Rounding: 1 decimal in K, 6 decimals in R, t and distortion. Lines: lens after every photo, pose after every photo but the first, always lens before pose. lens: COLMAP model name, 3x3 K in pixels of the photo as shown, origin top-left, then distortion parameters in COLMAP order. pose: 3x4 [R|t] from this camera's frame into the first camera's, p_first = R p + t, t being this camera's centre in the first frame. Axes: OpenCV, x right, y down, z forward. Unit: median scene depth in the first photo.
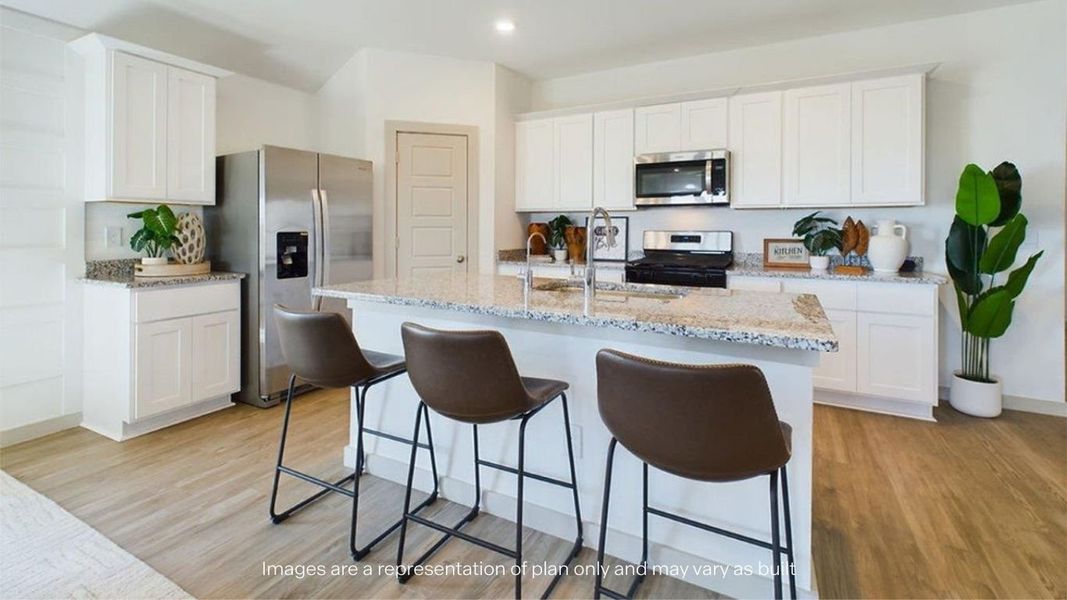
lens RADIAL K [[482.7, 0, 533.5], [0, 482.7, 300.0], [0, 0, 1]] dist [-0.016471, 0.000207]
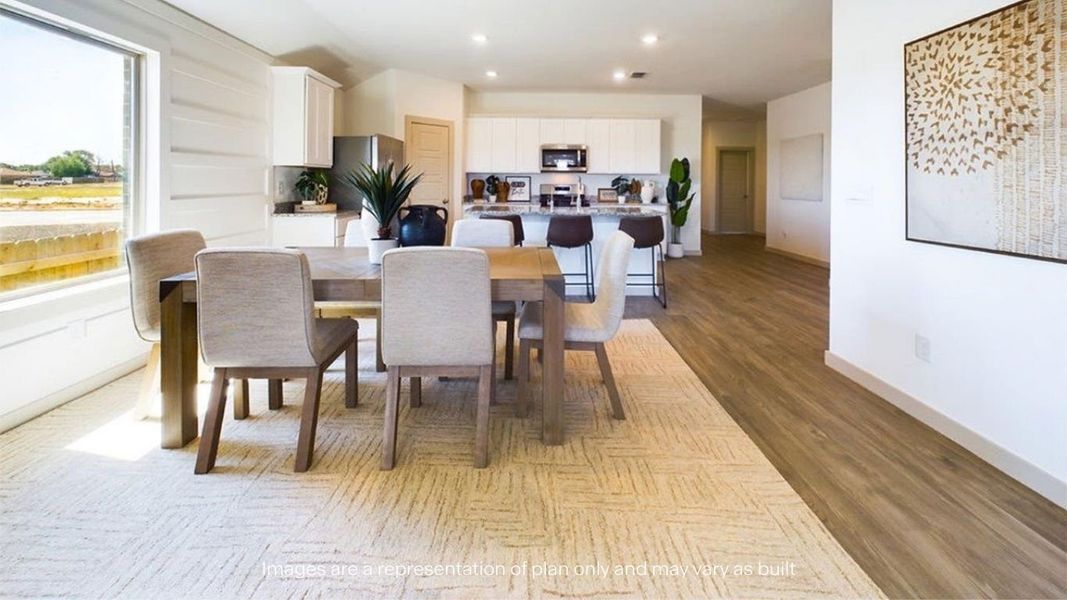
lens RADIAL K [[430.0, 0, 533.5], [0, 430.0, 320.7], [0, 0, 1]] dist [0.002206, 0.000146]
pose [[0.885959, -0.139413, 0.442312, -0.763950], [0.063314, 0.981176, 0.182440, 0.090329], [-0.459421, -0.133630, 0.878109, -0.681580]]
